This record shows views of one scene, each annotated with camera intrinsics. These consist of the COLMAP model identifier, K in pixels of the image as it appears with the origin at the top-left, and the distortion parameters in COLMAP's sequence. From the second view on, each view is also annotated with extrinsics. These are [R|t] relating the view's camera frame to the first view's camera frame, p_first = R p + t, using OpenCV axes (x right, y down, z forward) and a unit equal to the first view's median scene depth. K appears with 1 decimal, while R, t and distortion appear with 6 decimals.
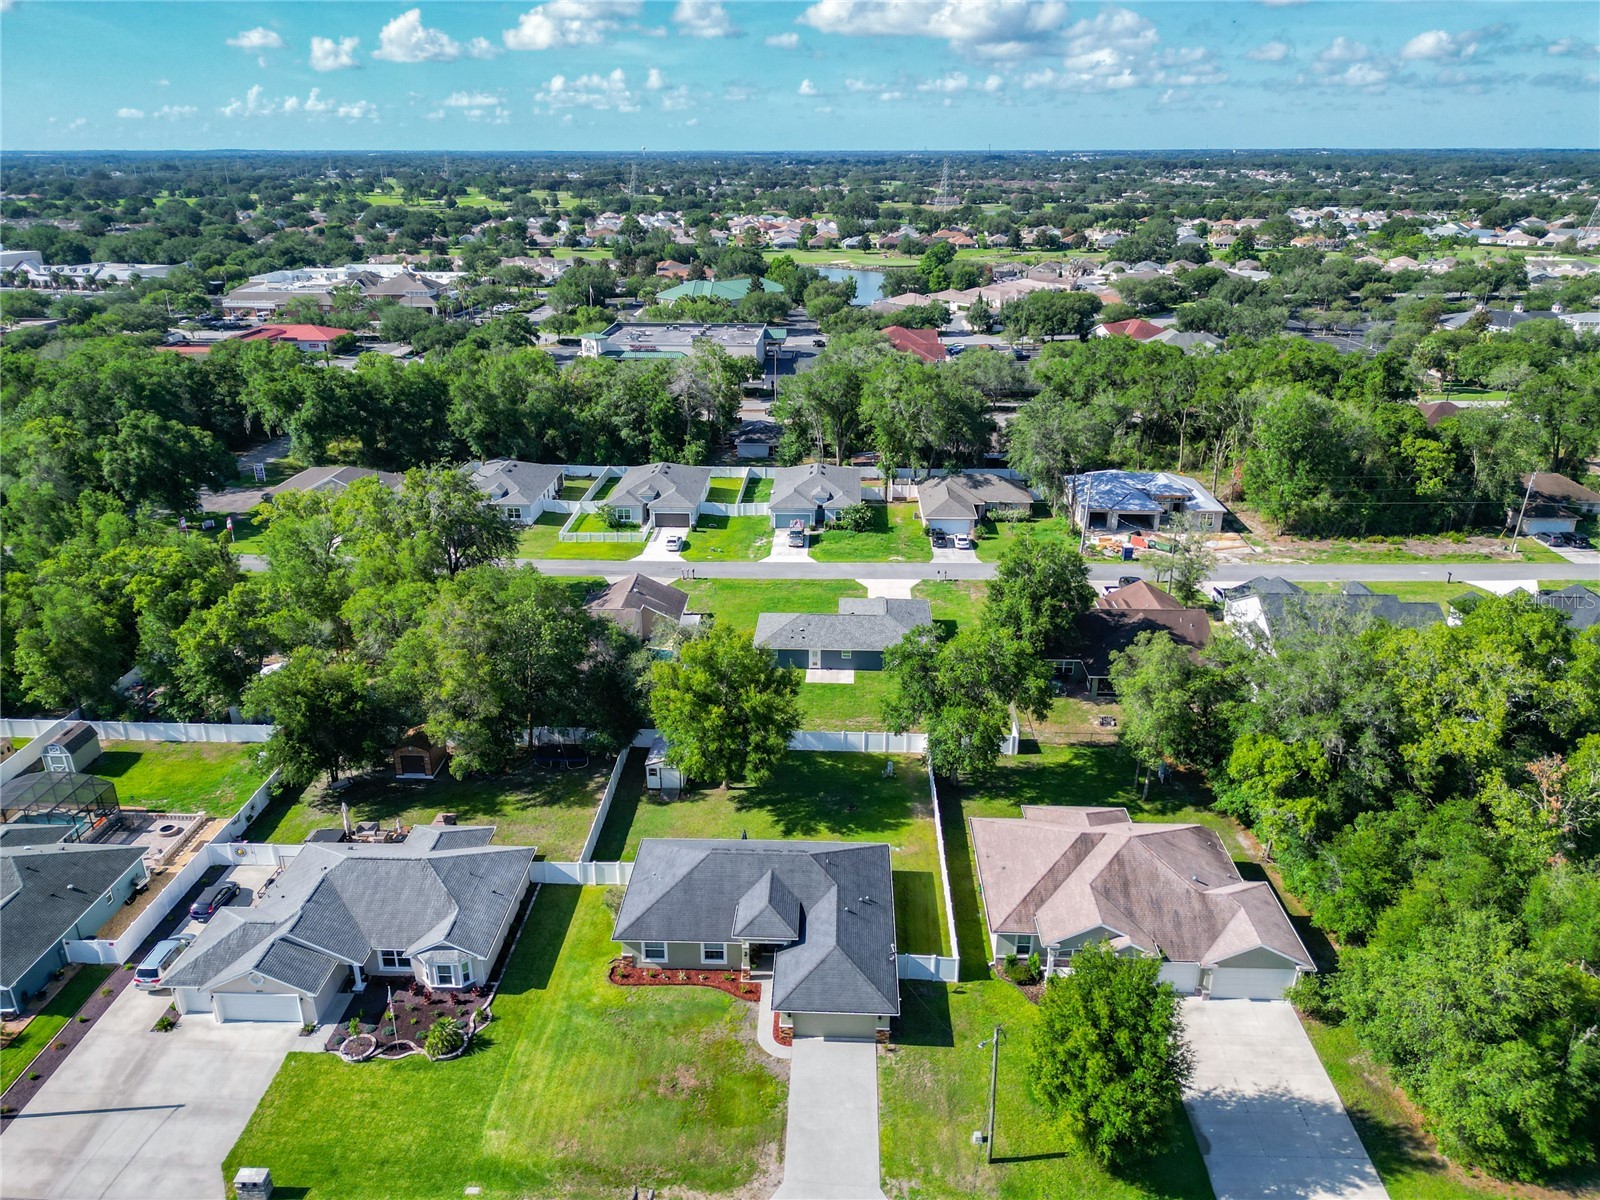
lens RADIAL K [[1153.3, 0, 793.0], [0, 1153.3, 599.4], [0, 0, 1]] dist [0.044834, -0.054116]
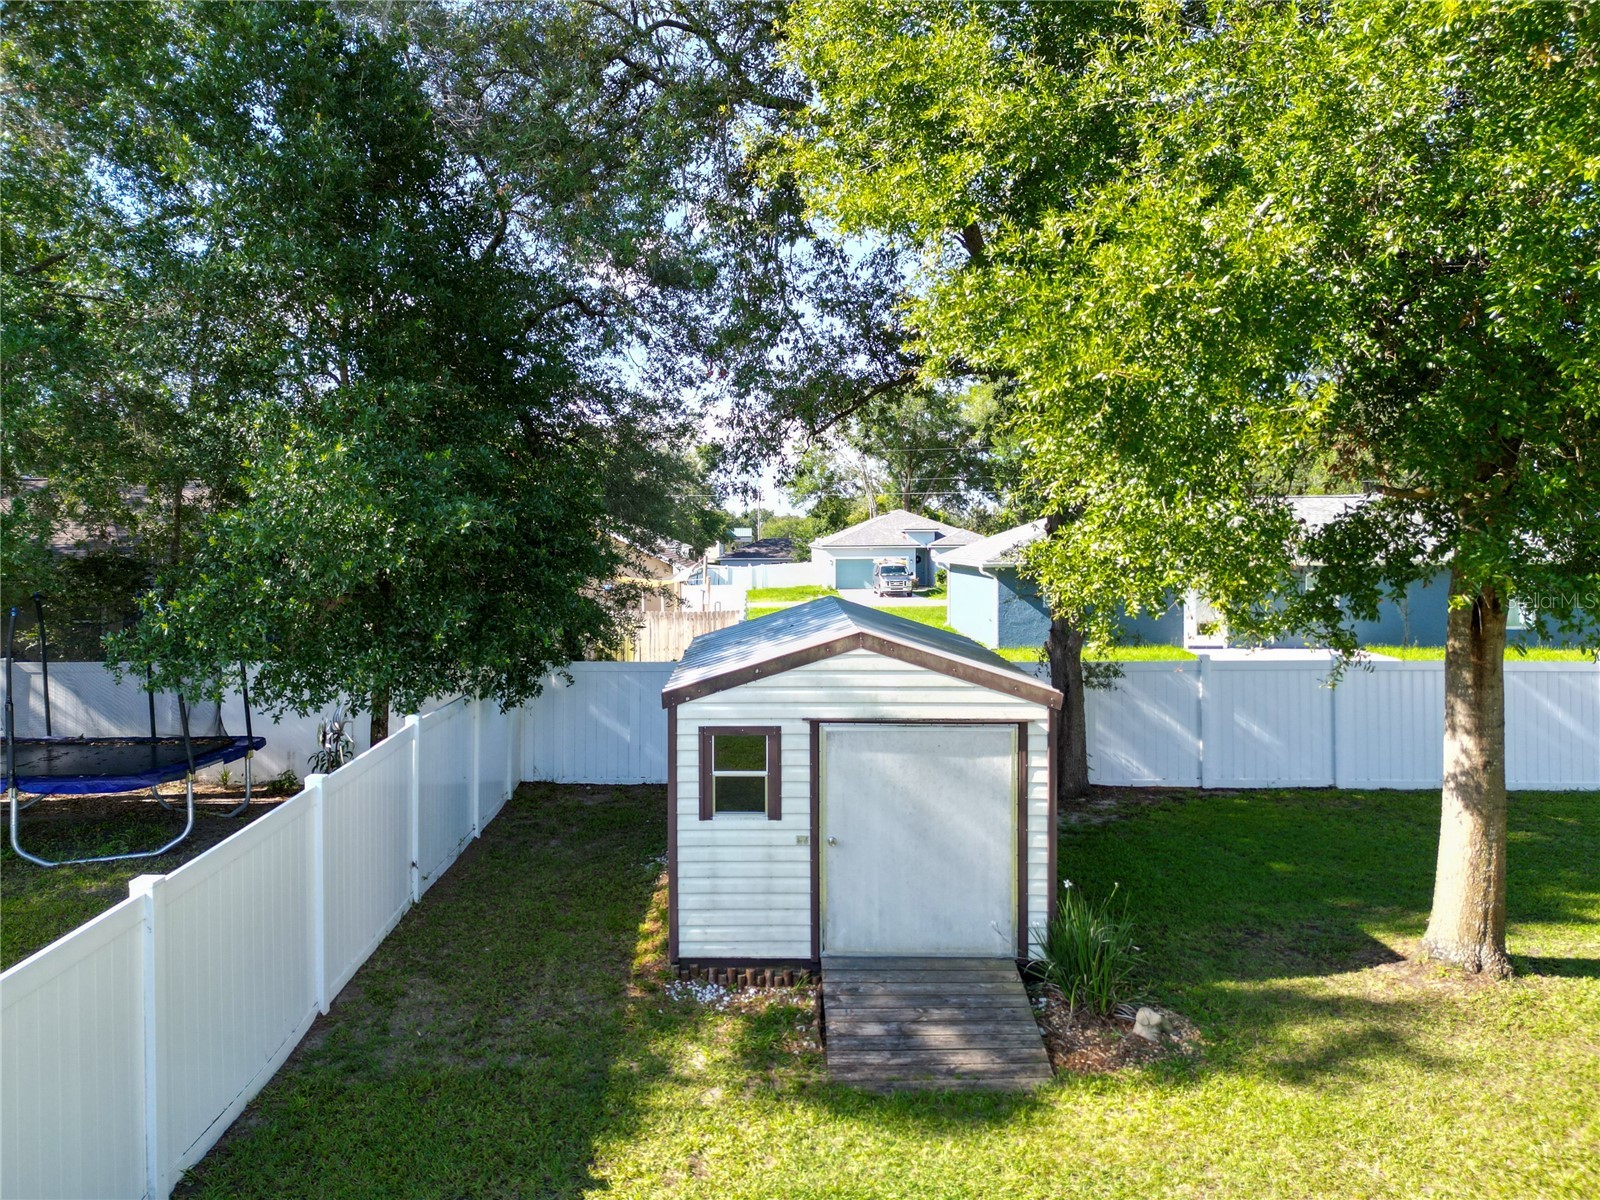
lens RADIAL K [[1149.4, 0, 719.6], [0, 1149.4, 545.5], [0, 0, 1]] dist [0.098288, -0.104565]
pose [[0.999895, -0.006224, 0.013102, -0.130227], [0.010470, 0.934854, -0.354878, 0.174517], [-0.010040, 0.354978, 0.934821, 0.939893]]
